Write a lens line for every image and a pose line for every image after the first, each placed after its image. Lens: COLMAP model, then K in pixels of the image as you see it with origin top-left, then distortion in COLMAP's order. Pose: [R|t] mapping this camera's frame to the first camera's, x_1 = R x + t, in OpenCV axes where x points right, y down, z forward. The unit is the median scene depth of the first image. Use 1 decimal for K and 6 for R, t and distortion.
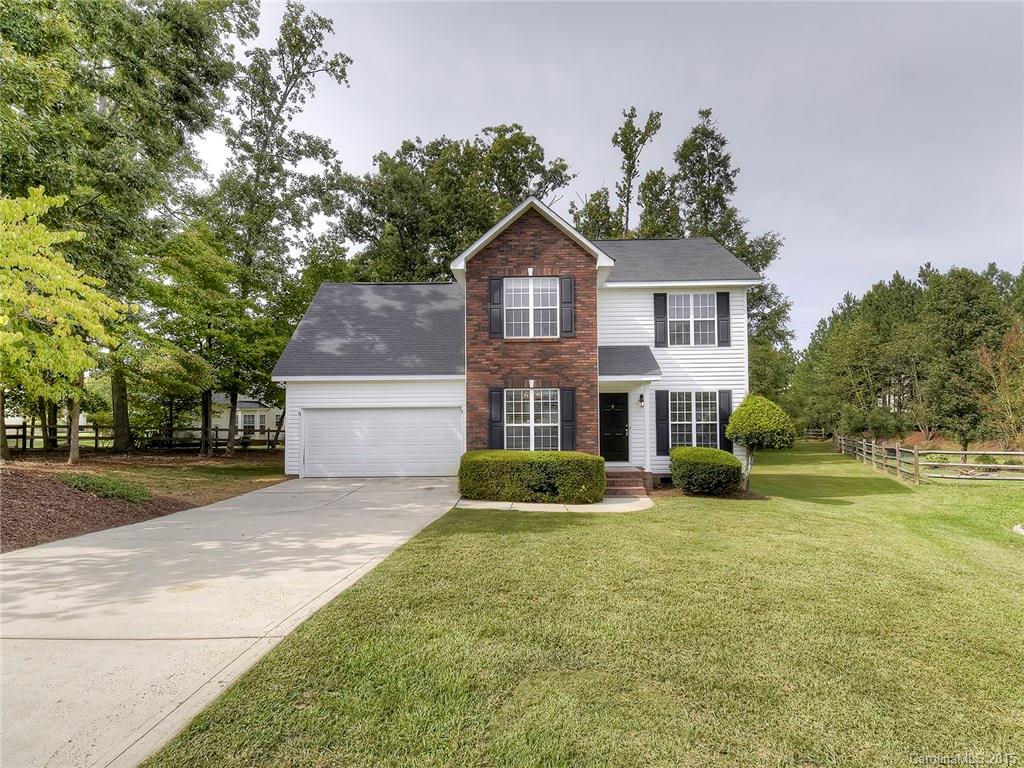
lens RADIAL K [[507.7, 0, 511.5], [0, 507.7, 385.3], [0, 0, 1]] dist [0.011026, -0.001629]
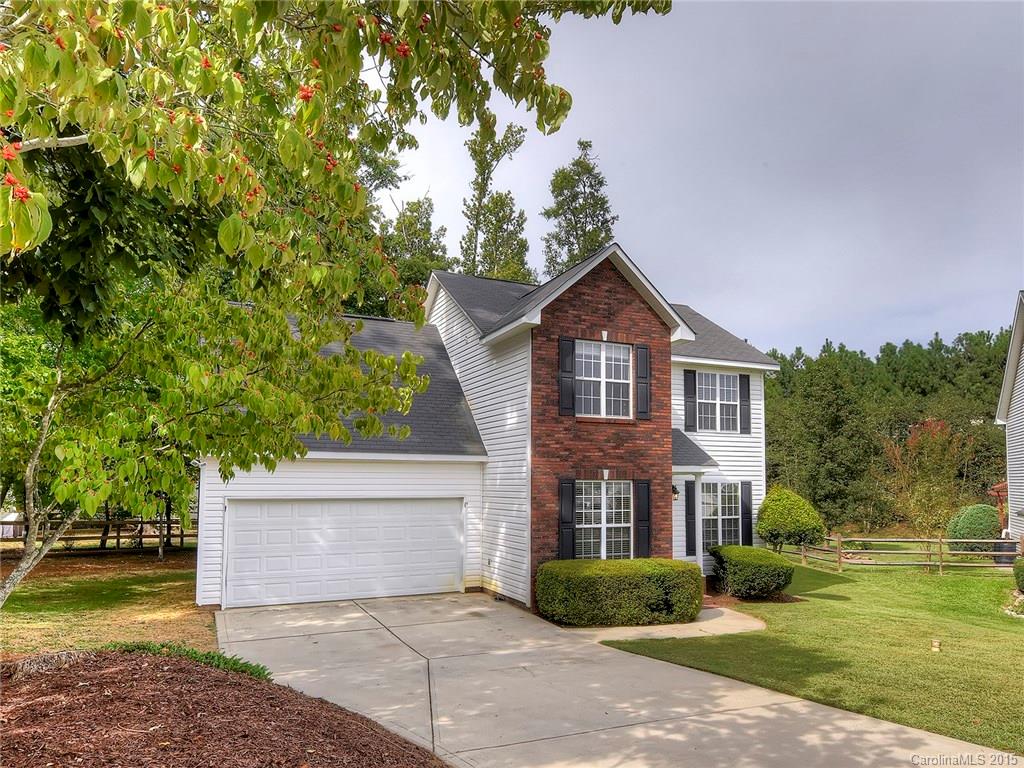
lens RADIAL K [[673.4, 0, 496.3], [0, 673.4, 423.4], [0, 0, 1]] dist [0.003189, 0.000018]
pose [[0.901036, 0.048688, 0.431002, -0.573669], [-0.036695, 0.998674, -0.036102, -0.038650], [-0.432189, 0.016713, 0.901628, 0.108564]]
